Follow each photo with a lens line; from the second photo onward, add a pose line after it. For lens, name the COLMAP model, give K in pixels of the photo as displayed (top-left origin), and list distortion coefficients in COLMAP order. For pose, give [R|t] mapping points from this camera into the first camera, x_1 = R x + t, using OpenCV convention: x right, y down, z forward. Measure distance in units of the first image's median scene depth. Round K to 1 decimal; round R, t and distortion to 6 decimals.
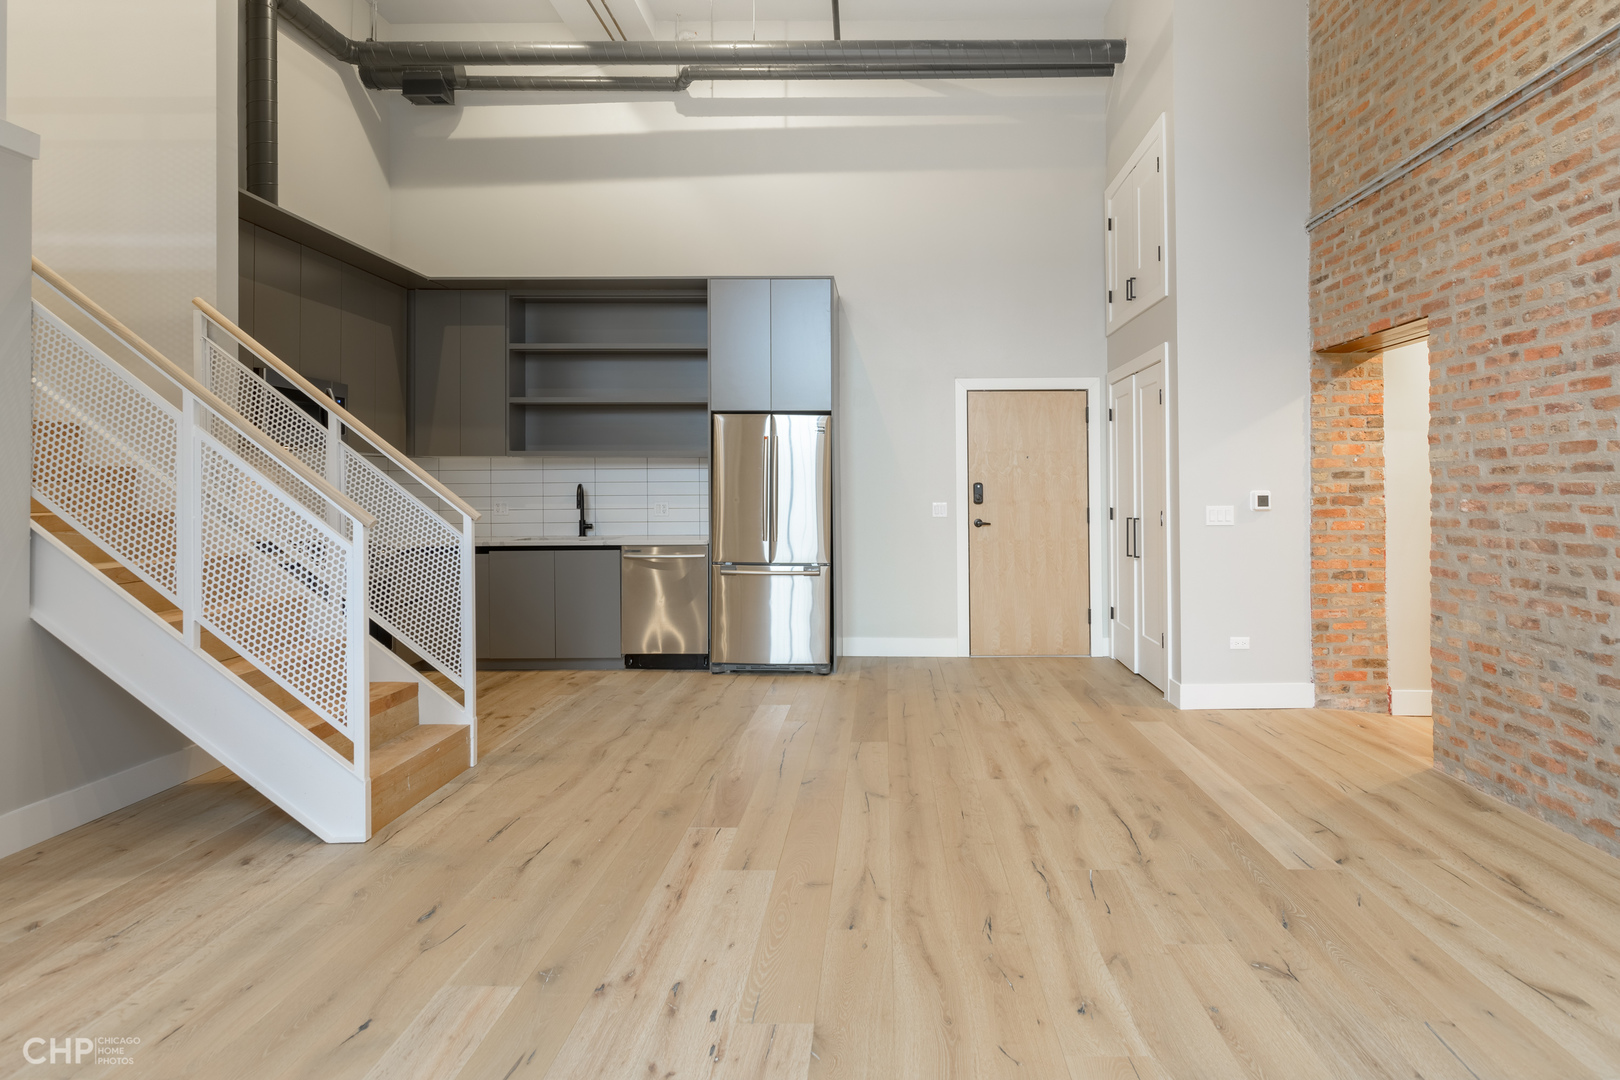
lens RADIAL K [[860.0, 0, 869.6], [0, 860.0, 475.9], [0, 0, 1]] dist [0.000232, 0.001903]
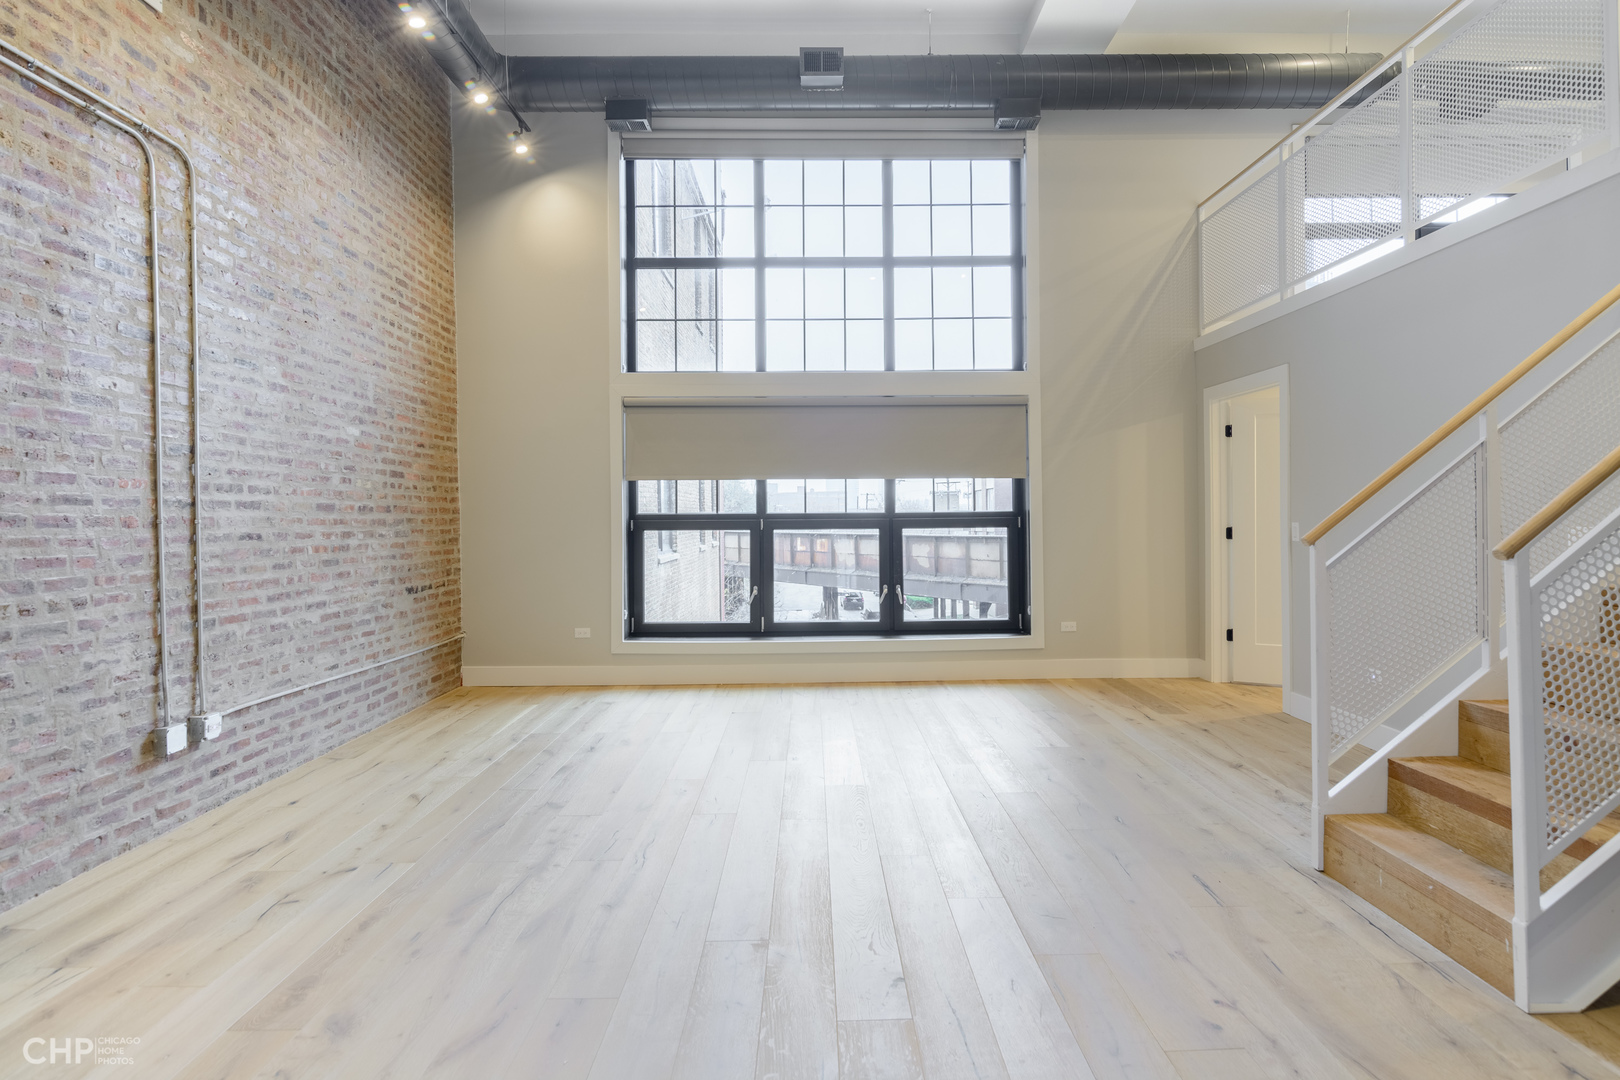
lens RADIAL K [[857.2, 0, 815.5], [0, 857.2, 531.5], [0, 0, 1]] dist [-0.004353, 0.000387]
pose [[-0.999662, 0.014352, -0.021664, -0.007018], [0.014314, 0.999896, 0.001890, 0.034088], [0.021689, 0.001580, -0.999764, 1.876021]]
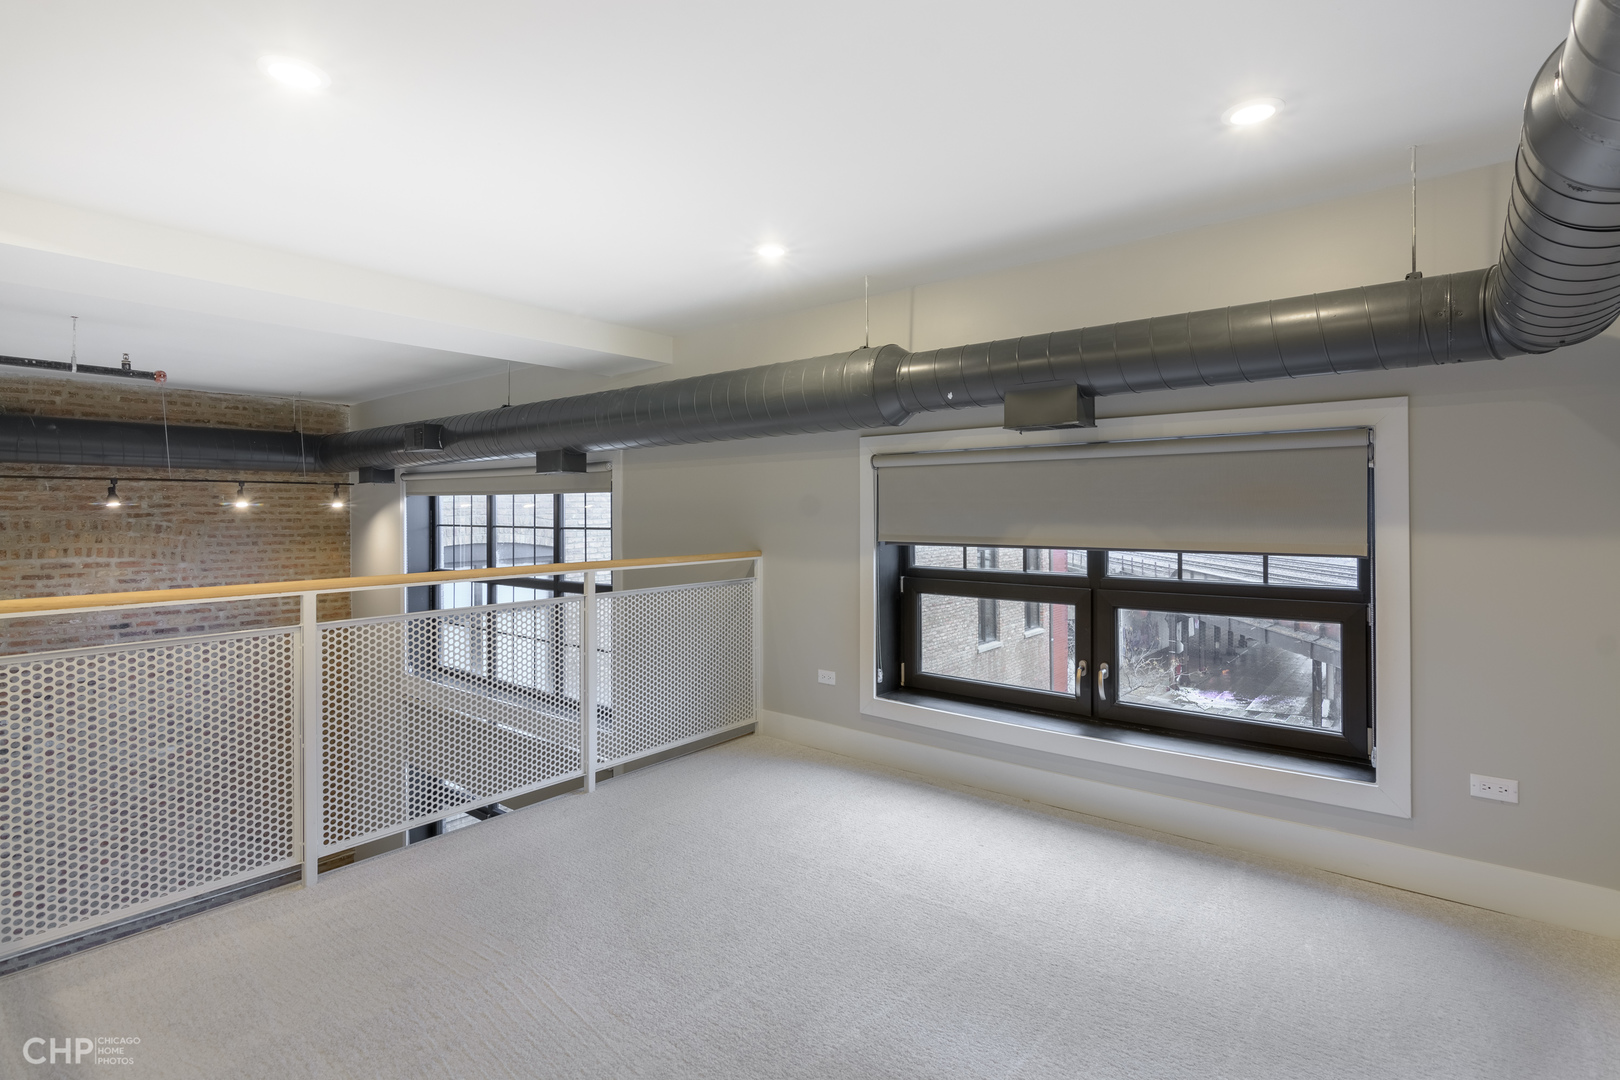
lens RADIAL K [[788.8, 0, 812.0], [0, 788.8, 525.1], [0, 0, 1]] dist [-0.001510, -0.000047]
pose [[-0.773610, -0.005283, 0.633640, -1.830466], [-0.004101, 0.999986, 0.003331, -0.754362], [-0.633649, -0.000021, -0.773621, 0.872233]]
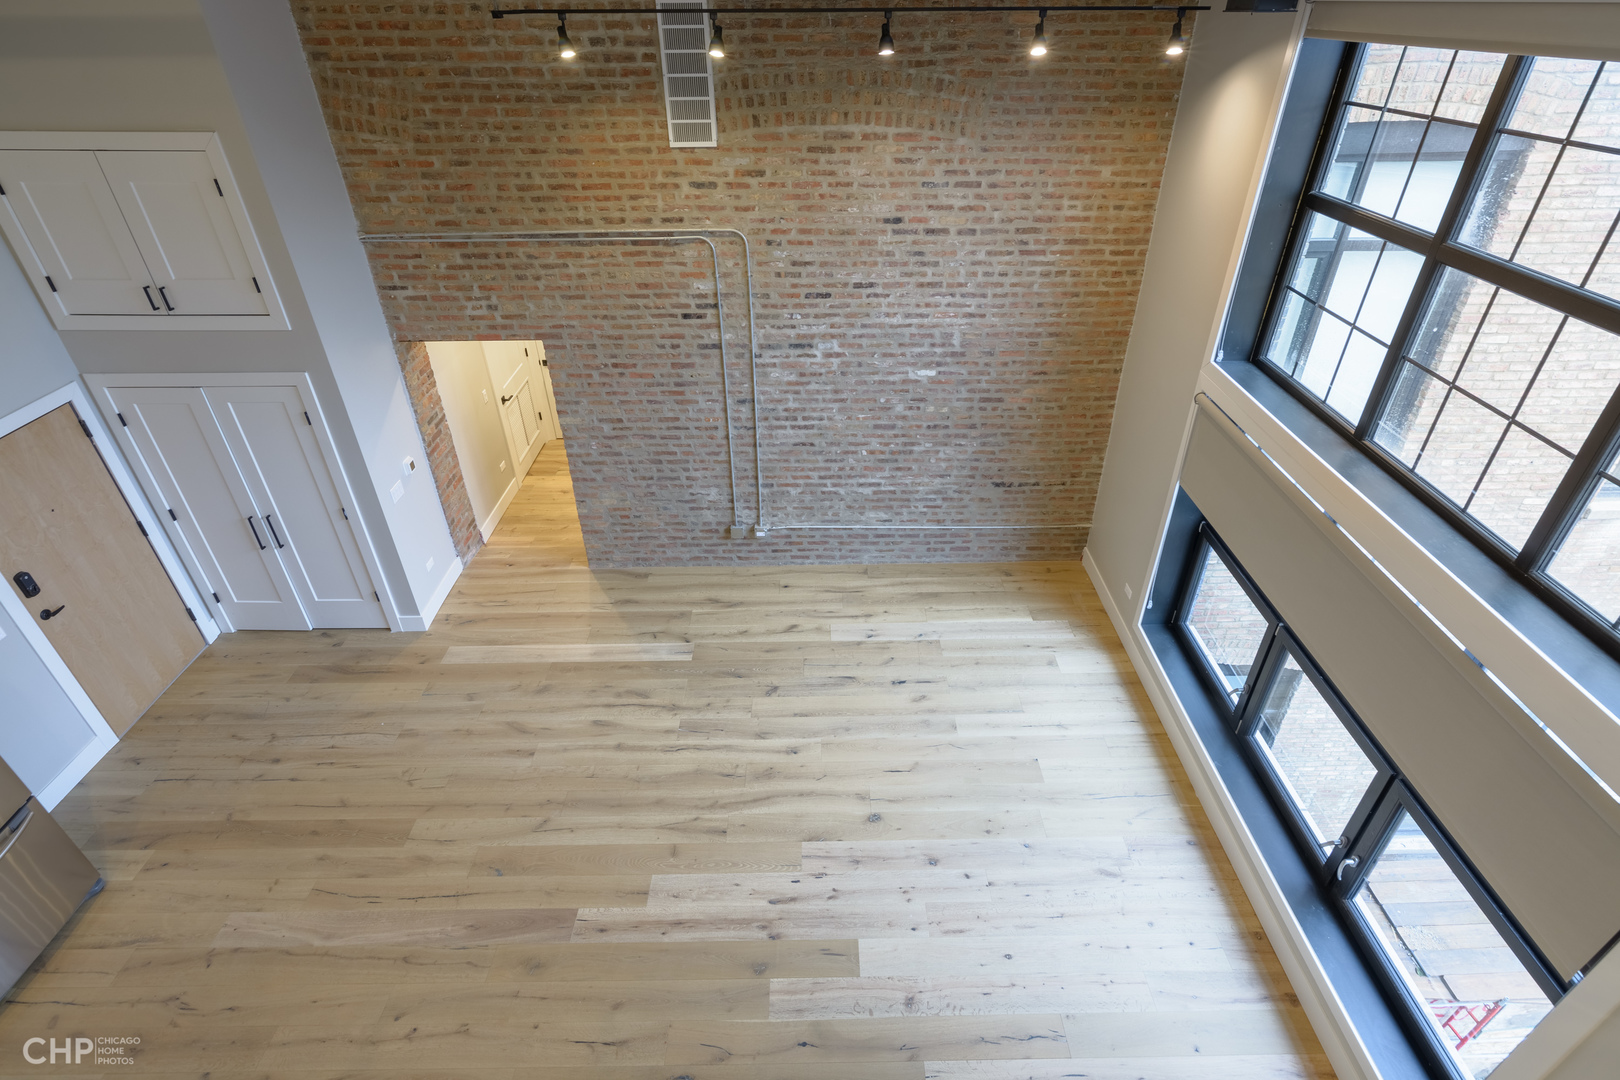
lens RADIAL K [[788.8, 0, 831.4], [0, 788.8, 515.2], [0, 0, 1]] dist [-0.001510, -0.000047]
pose [[-0.022919, -0.543620, 0.839019, -0.909492], [-0.007098, 0.839307, 0.543612, -0.855916], [-0.999712, 0.006504, -0.023094, 0.610196]]
